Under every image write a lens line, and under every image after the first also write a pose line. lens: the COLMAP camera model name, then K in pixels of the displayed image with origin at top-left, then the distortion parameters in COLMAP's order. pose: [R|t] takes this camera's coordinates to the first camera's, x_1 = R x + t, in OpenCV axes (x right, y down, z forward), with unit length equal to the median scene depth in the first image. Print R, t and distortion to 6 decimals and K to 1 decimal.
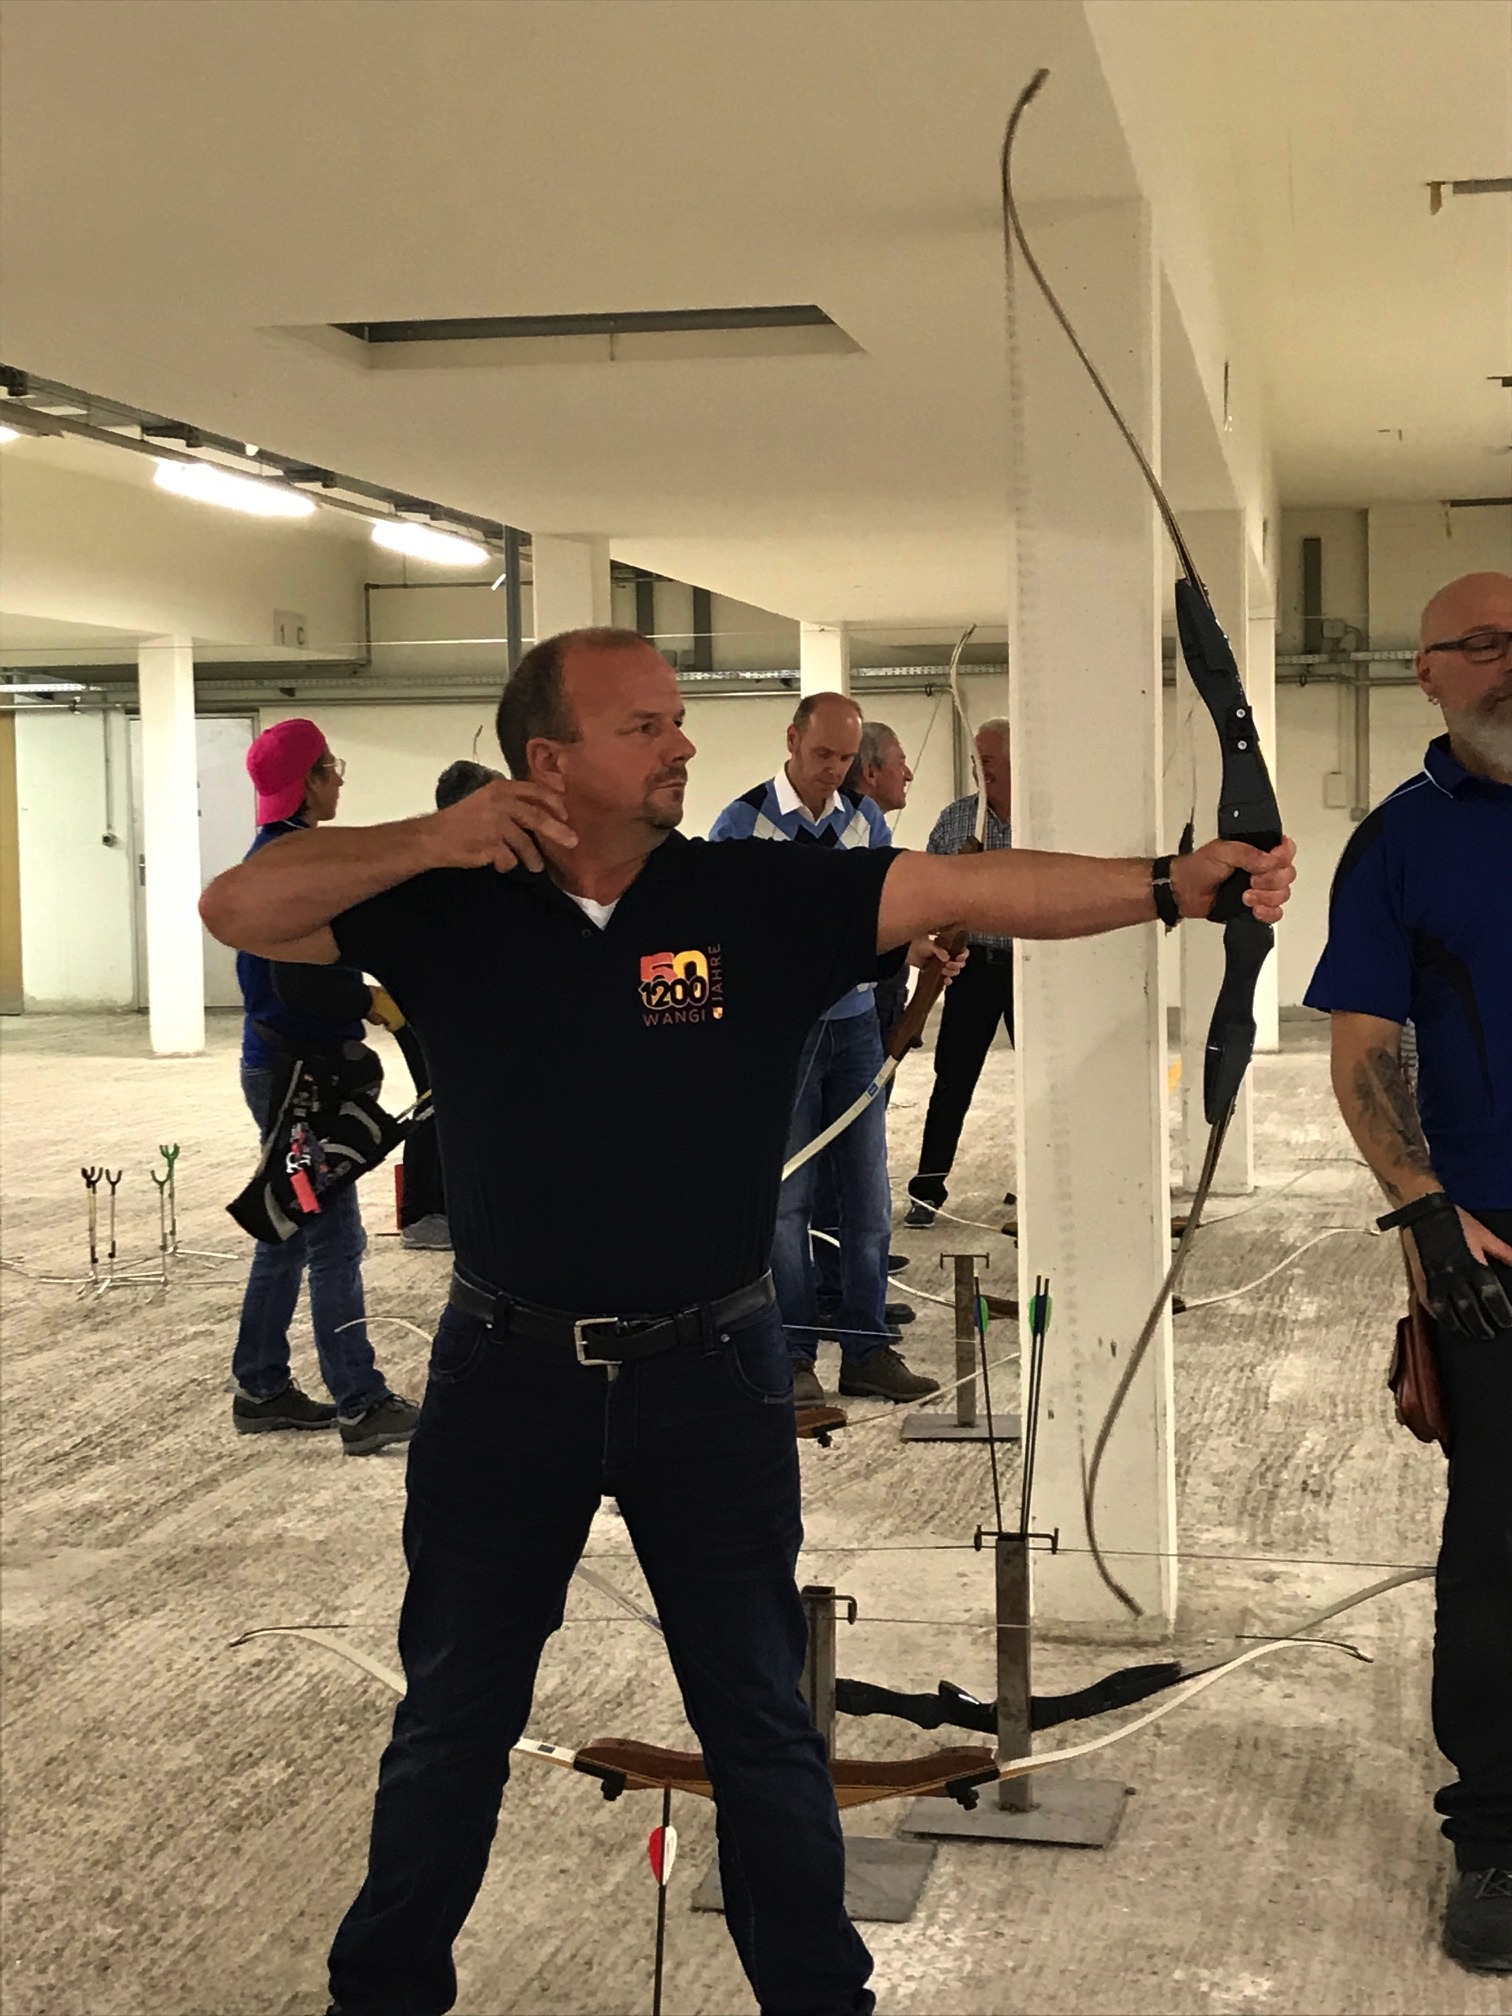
lens RADIAL K [[3149.8, 0, 838.5], [0, 3149.8, 921.0], [0, 0, 1]] dist [0.061088, 0.000000]
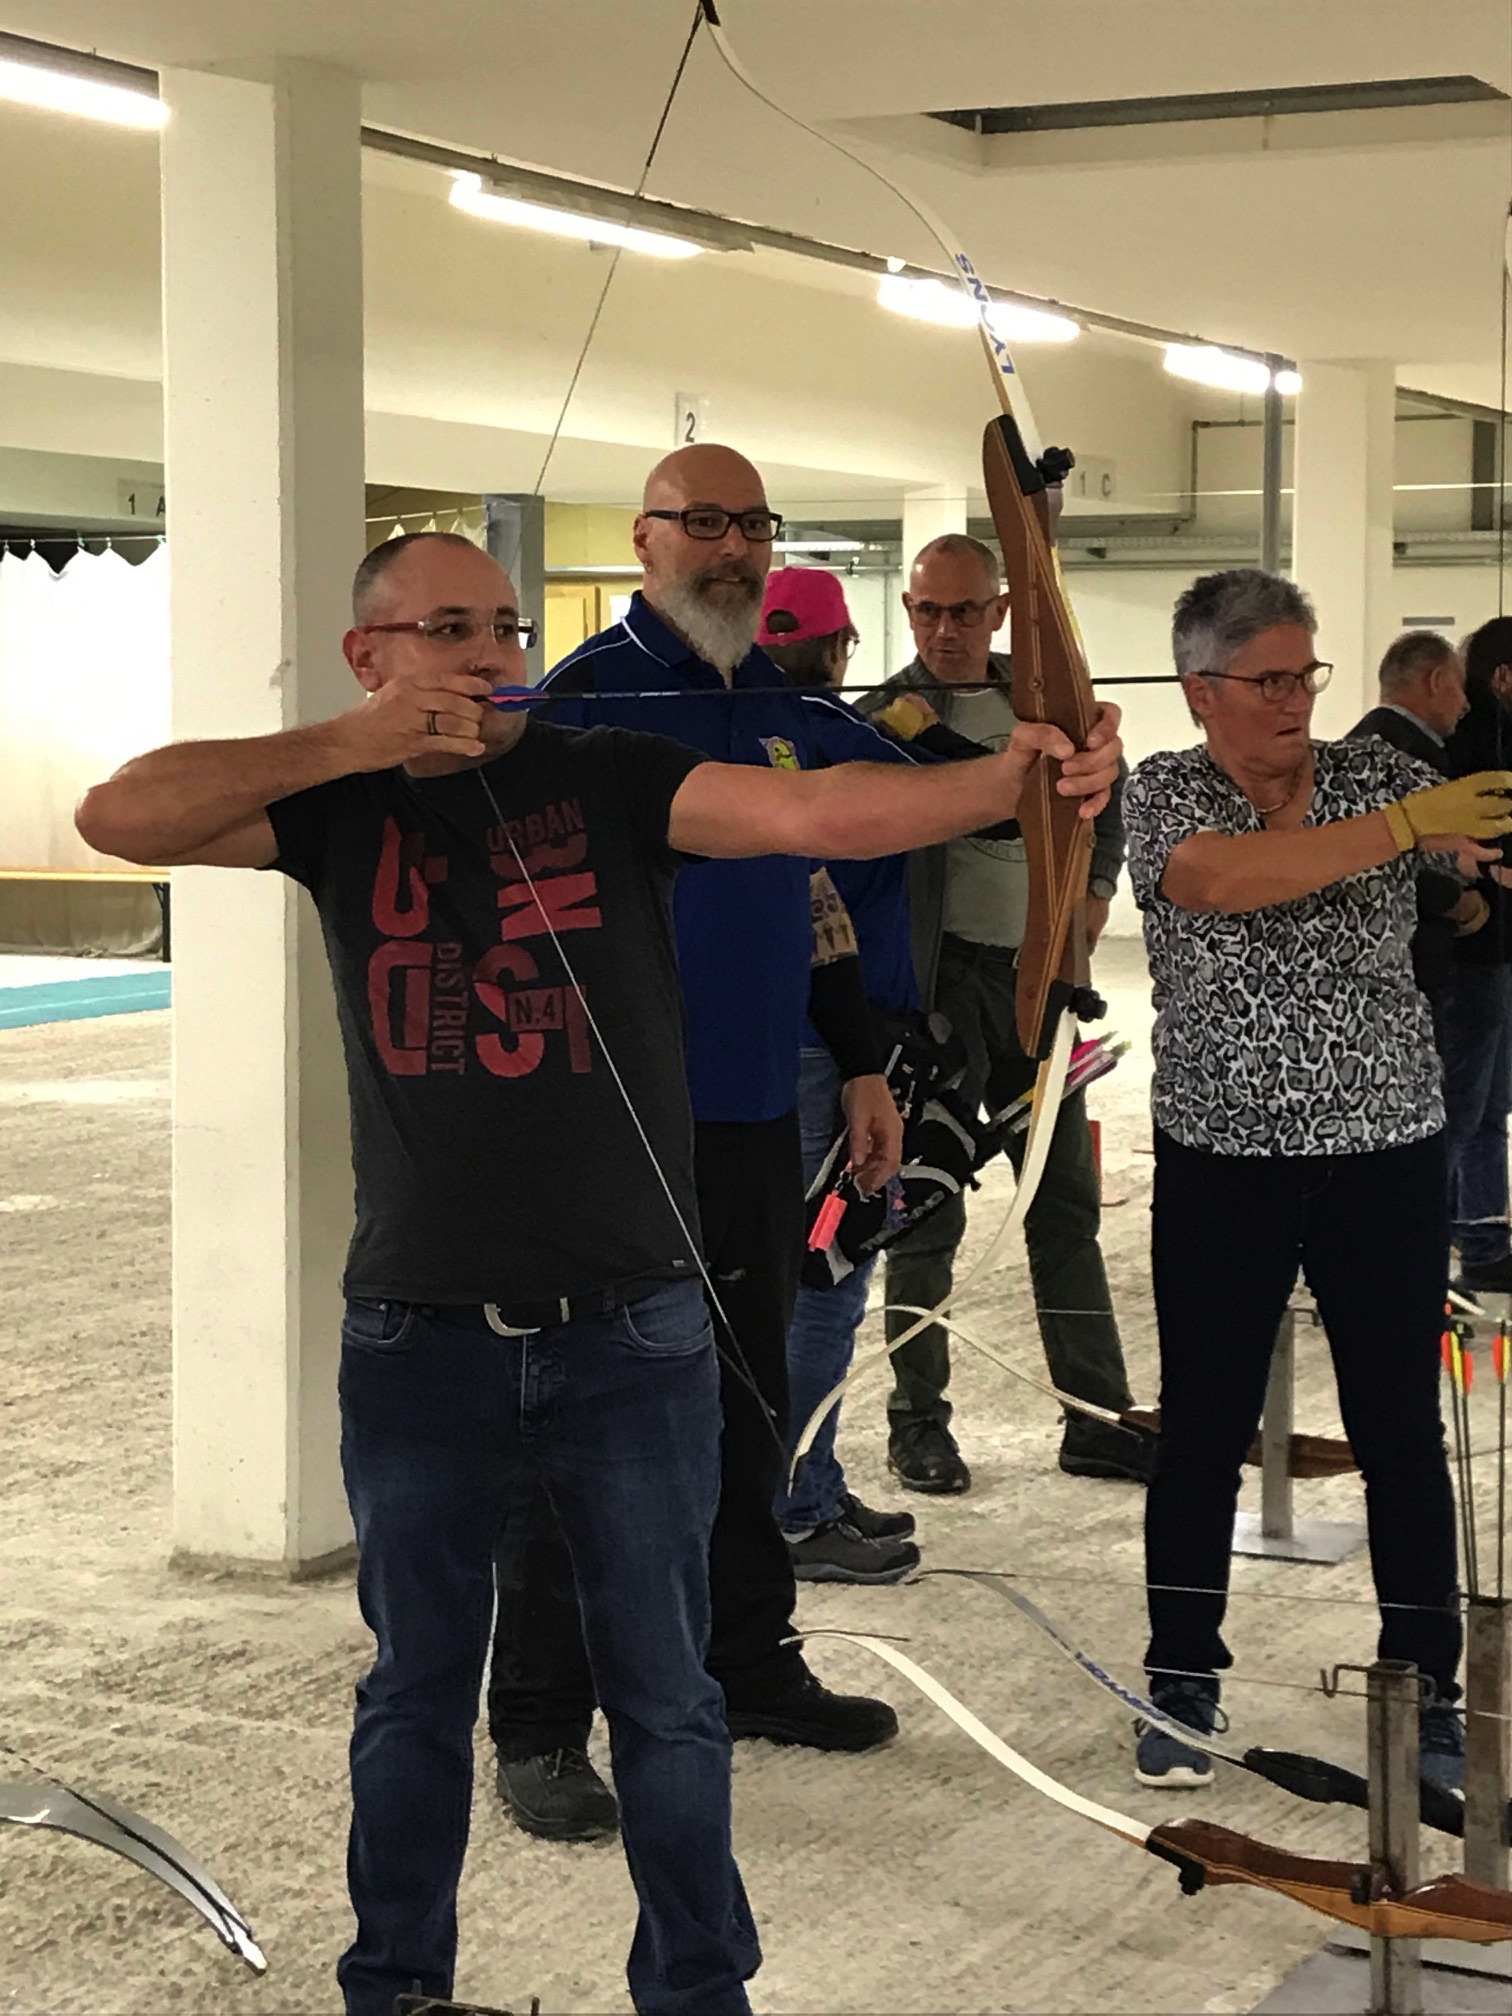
lens RADIAL K [[3861.0, 0, 830.2], [0, 3861.0, 966.9], [0, 0, 1]] dist [0.090372, 0.000000]
pose [[0.962774, 0.038172, -0.267599, 0.104825], [-0.029034, 0.998855, 0.038024, -0.001180], [0.268745, -0.028839, 0.962780, -0.003449]]
